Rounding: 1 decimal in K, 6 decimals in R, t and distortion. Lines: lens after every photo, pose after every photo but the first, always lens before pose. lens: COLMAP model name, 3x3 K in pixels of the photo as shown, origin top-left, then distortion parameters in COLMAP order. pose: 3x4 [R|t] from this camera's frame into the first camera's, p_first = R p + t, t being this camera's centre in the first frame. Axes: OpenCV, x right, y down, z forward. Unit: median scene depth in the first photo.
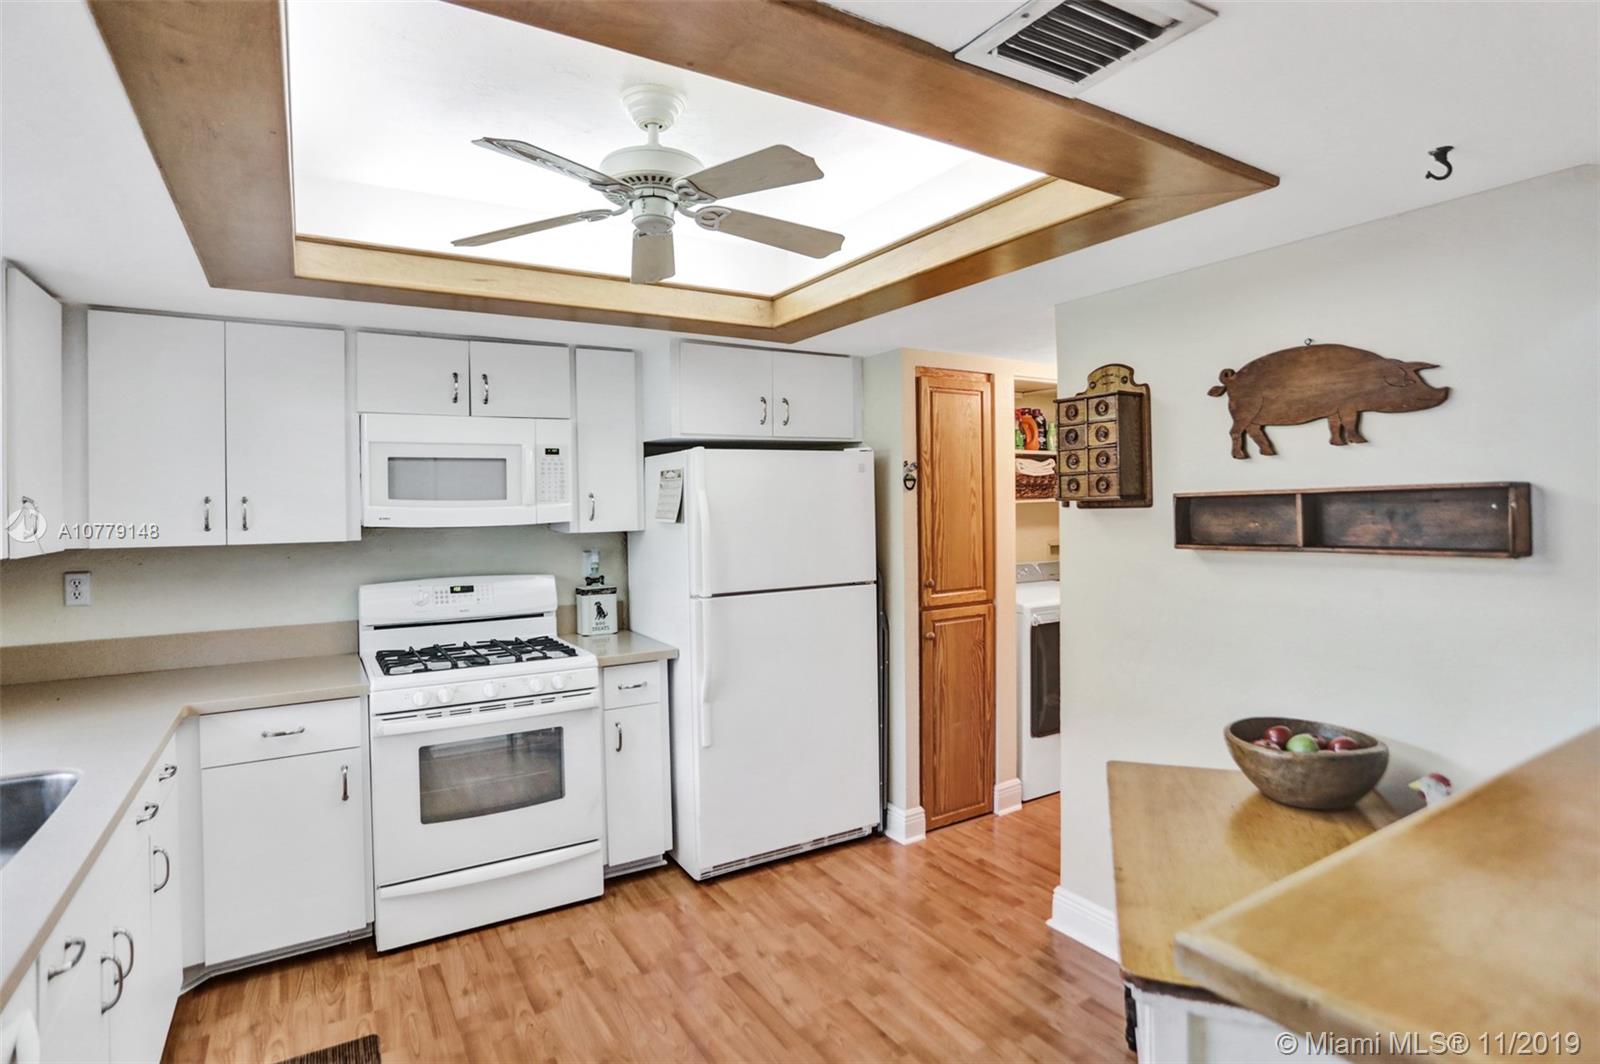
lens RADIAL K [[829.8, 0, 763.0], [0, 829.8, 506.4], [0, 0, 1]] dist [-0.025539, 0.003082]
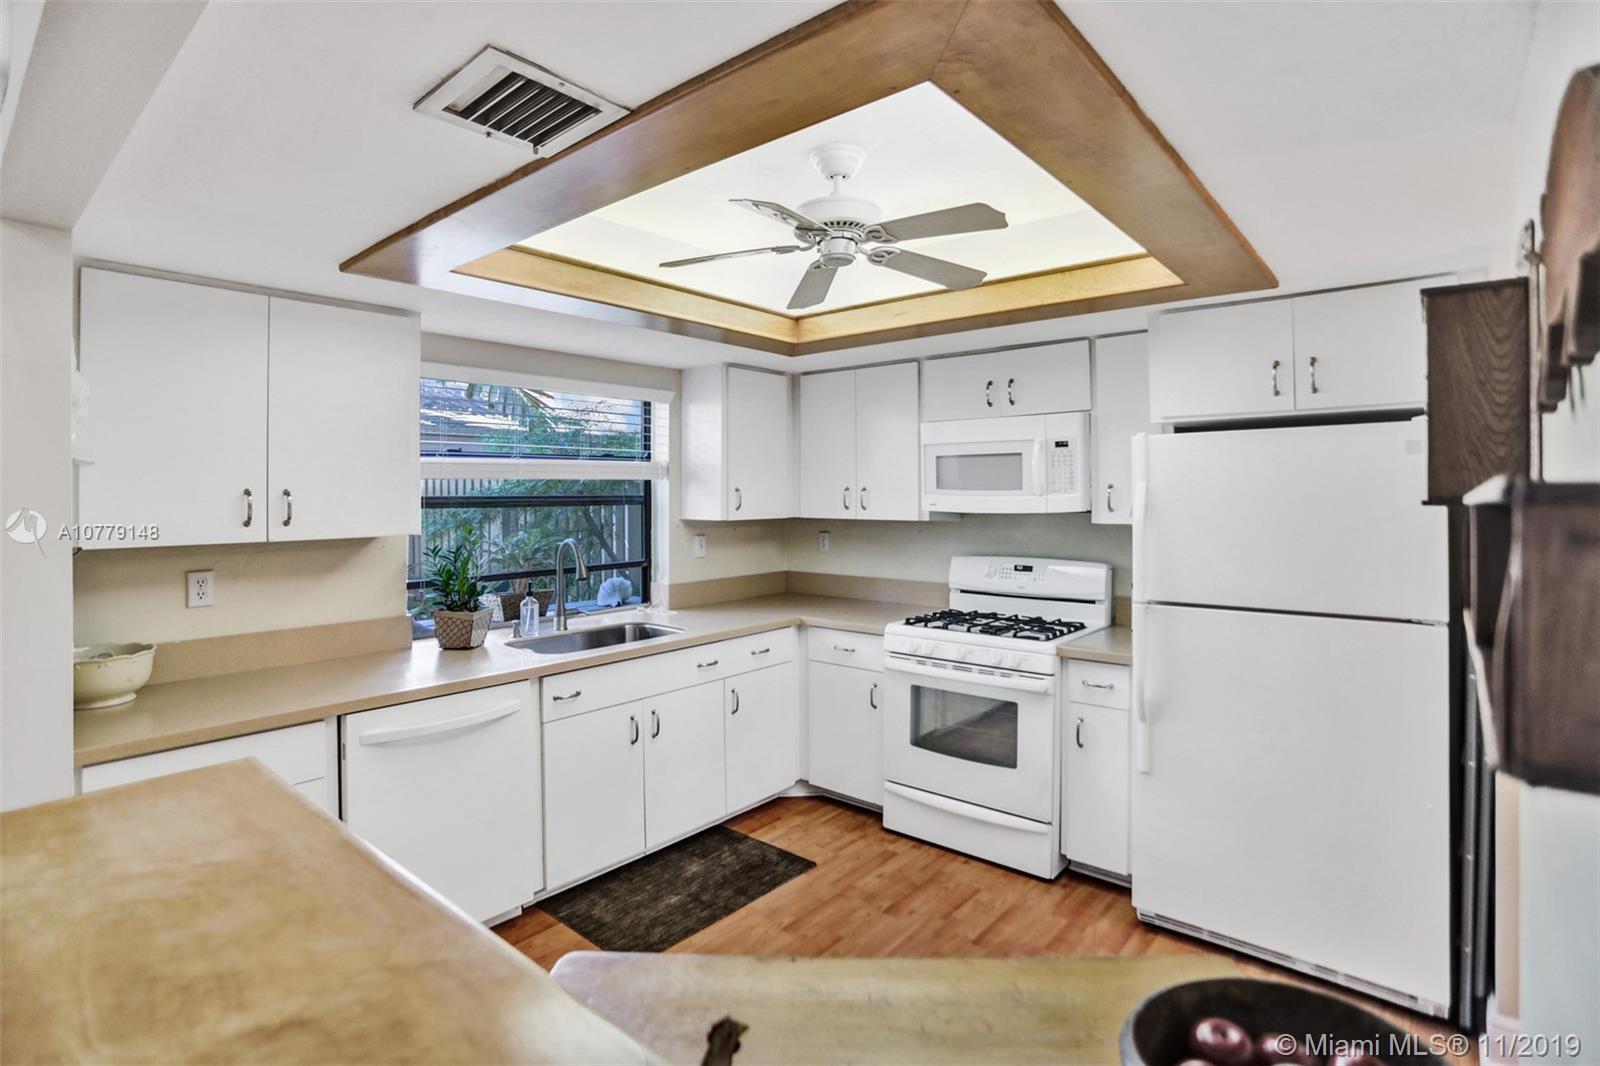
lens RADIAL K [[780.7, 0, 793.4], [0, 780.7, 486.2], [0, 0, 1]] dist [-0.037673, 0.007415]
pose [[0.316333, -0.001102, -0.948647, 0.630784], [0.000013, 0.999999, -0.001157, -0.013403], [0.948648, 0.000353, 0.316333, 0.414301]]
